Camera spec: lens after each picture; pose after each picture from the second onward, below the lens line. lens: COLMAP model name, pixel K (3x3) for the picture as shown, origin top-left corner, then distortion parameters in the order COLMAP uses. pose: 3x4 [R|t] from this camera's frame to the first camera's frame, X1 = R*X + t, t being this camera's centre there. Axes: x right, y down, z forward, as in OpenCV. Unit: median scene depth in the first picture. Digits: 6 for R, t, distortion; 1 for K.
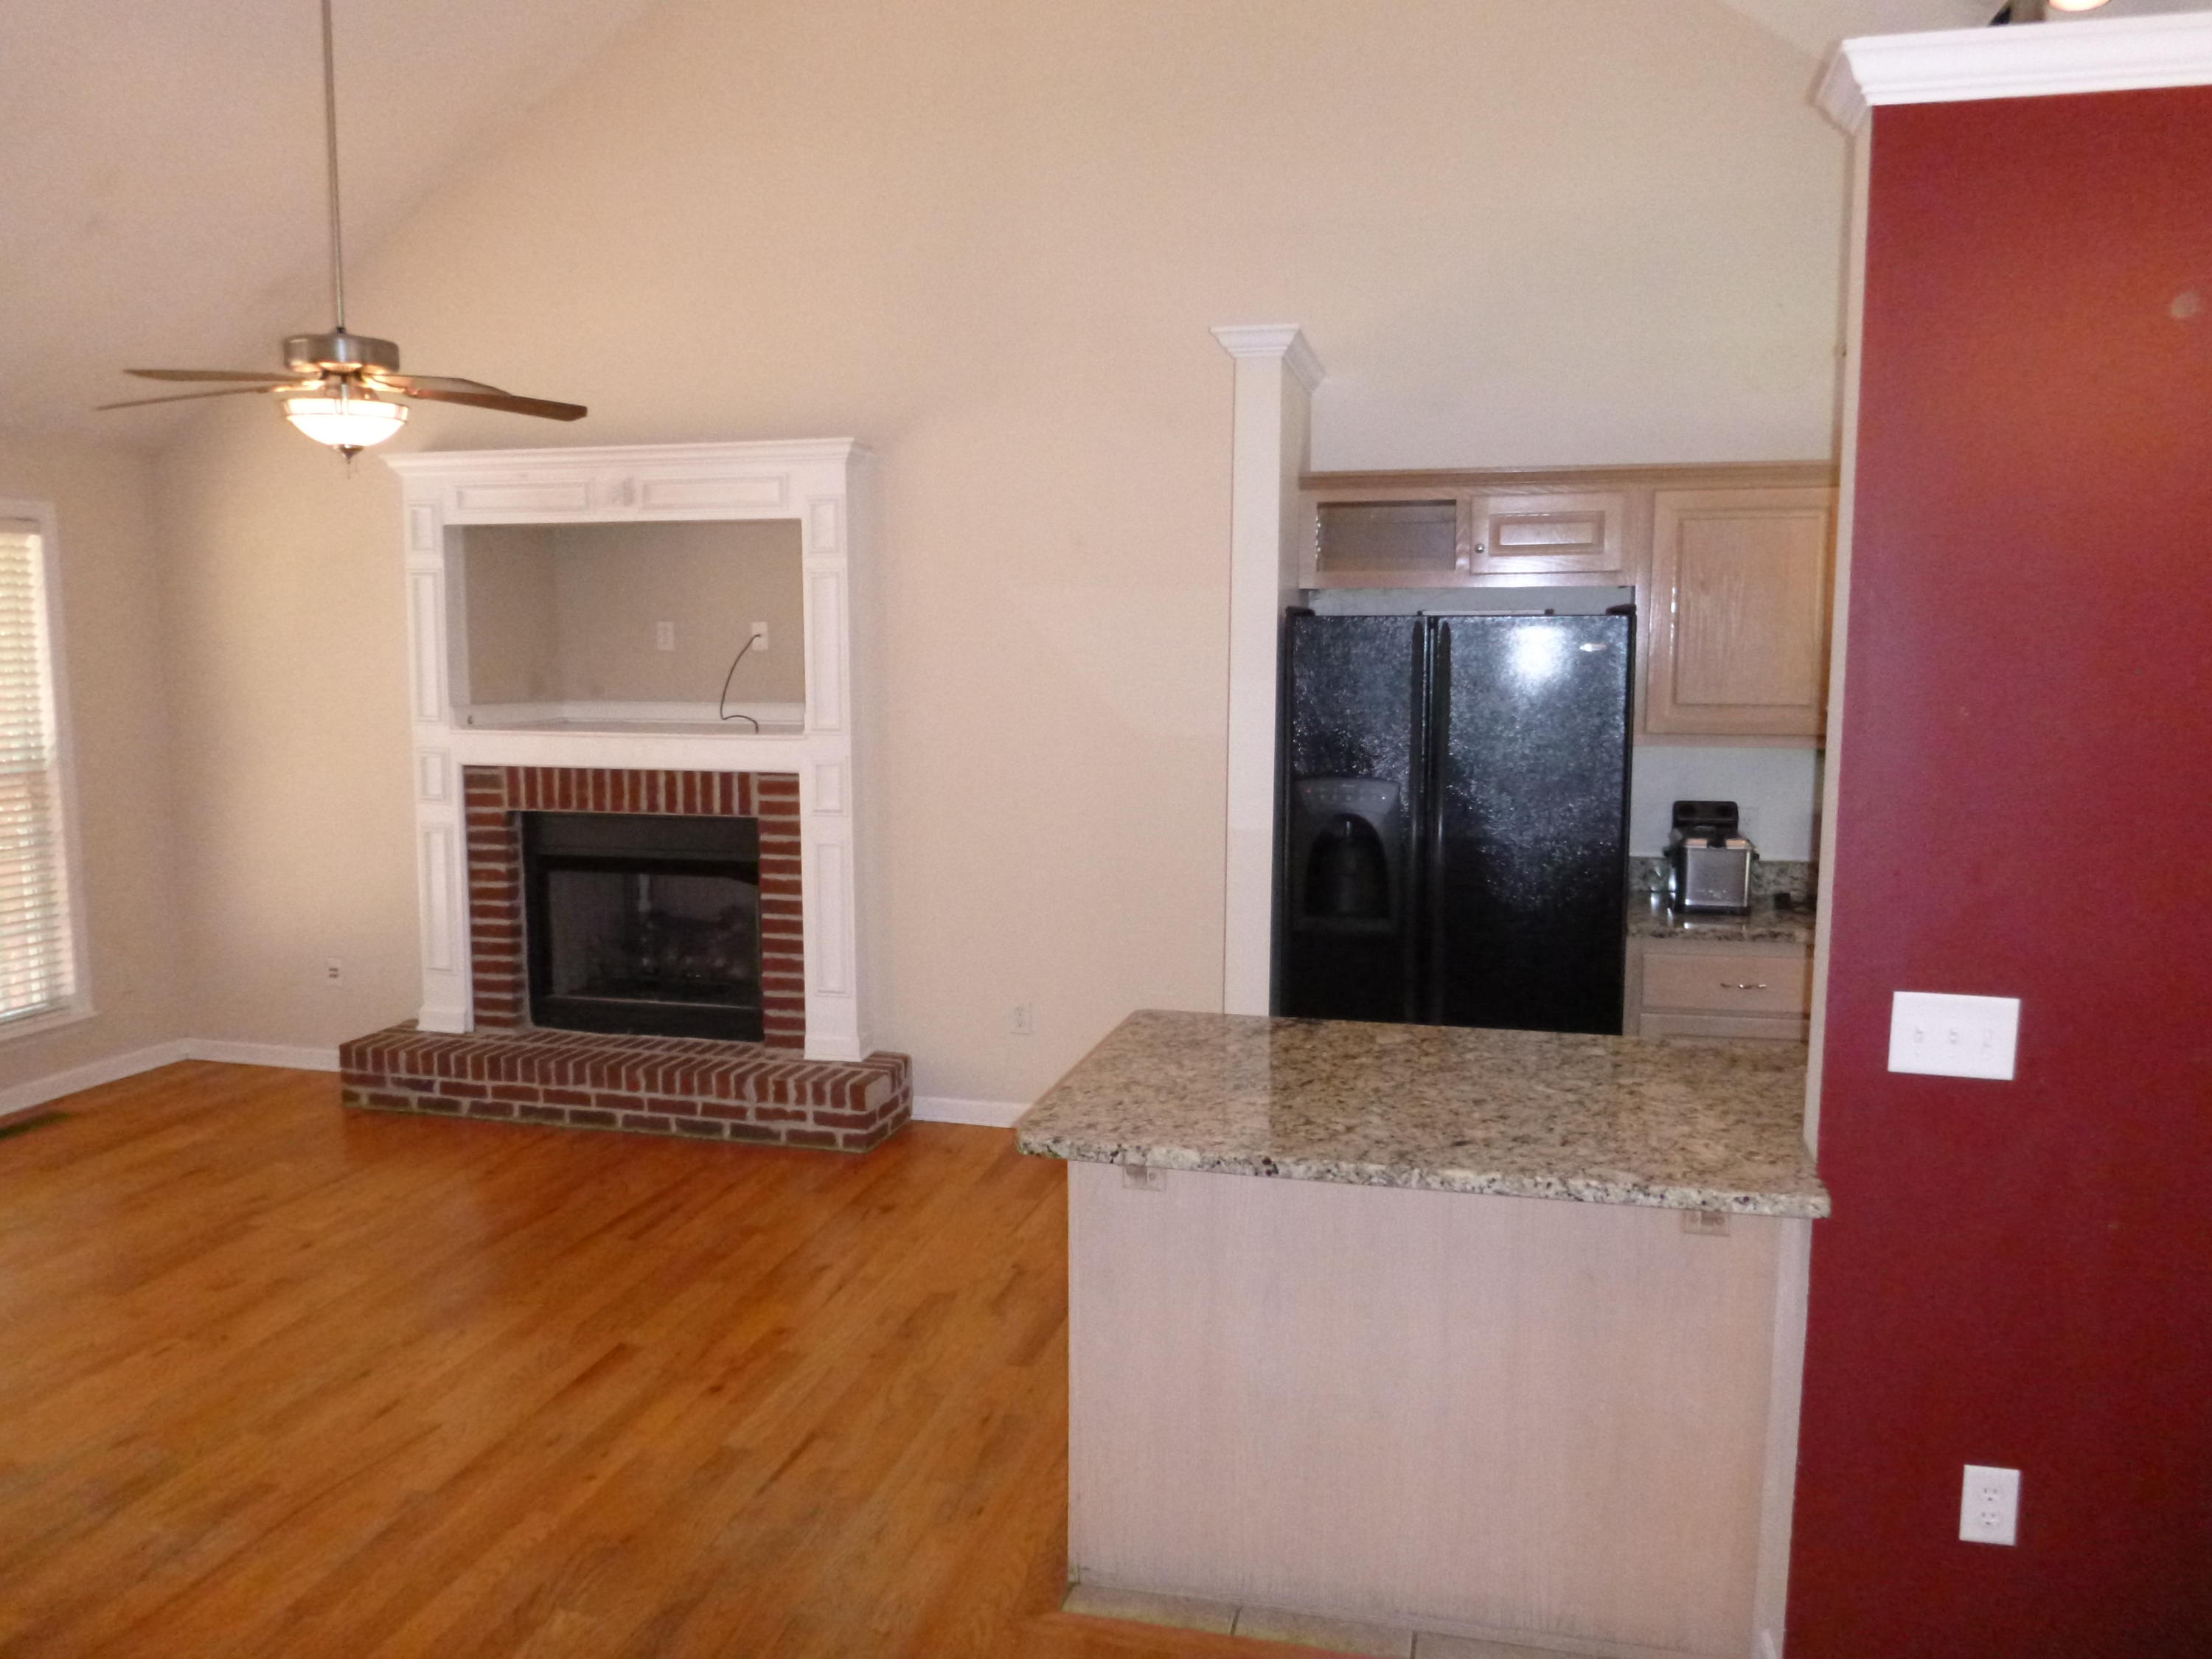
lens RADIAL K [[1632.8, 0, 1110.6], [0, 1632.8, 840.6], [0, 0, 1]] dist [-0.035516, 0.006396]
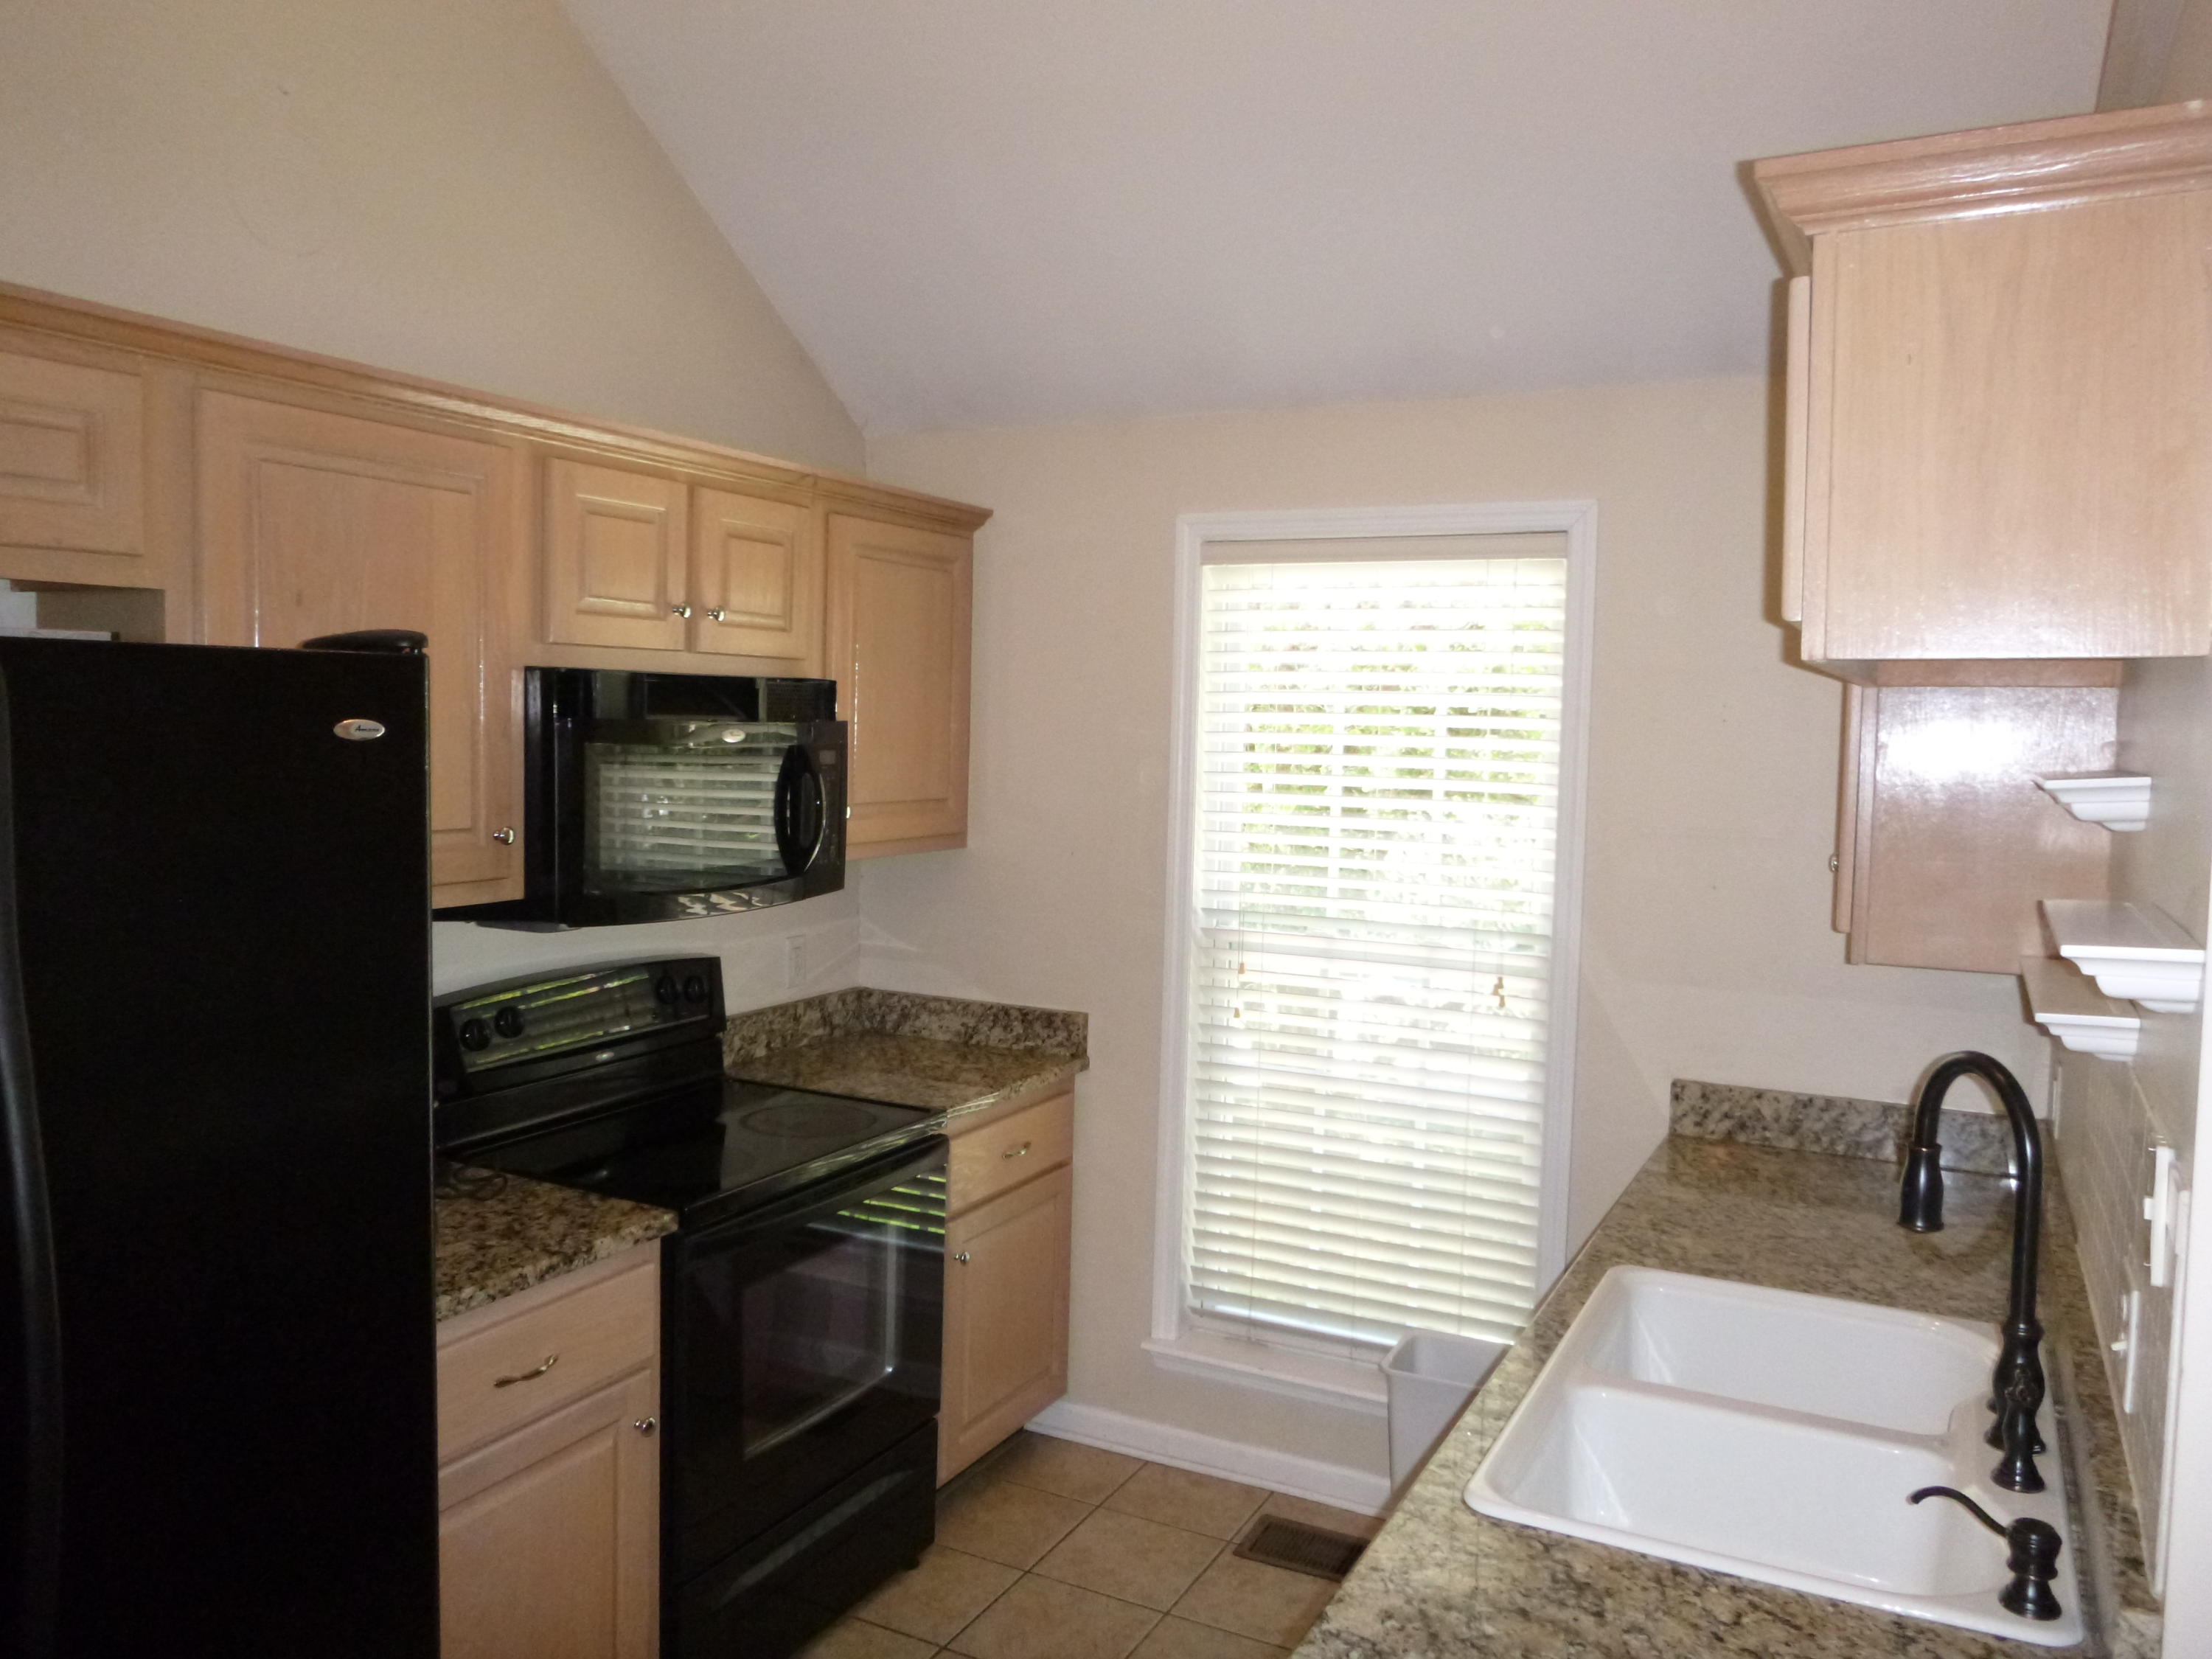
lens RADIAL K [[1632.8, 0, 1099.4], [0, 1632.8, 821.6], [0, 0, 1]] dist [-0.035516, 0.006396]
pose [[0.232509, -0.055027, 0.971036, -0.048242], [0.101939, 0.994278, 0.031936, -0.065543], [-0.967237, 0.091561, 0.236788, 0.534787]]
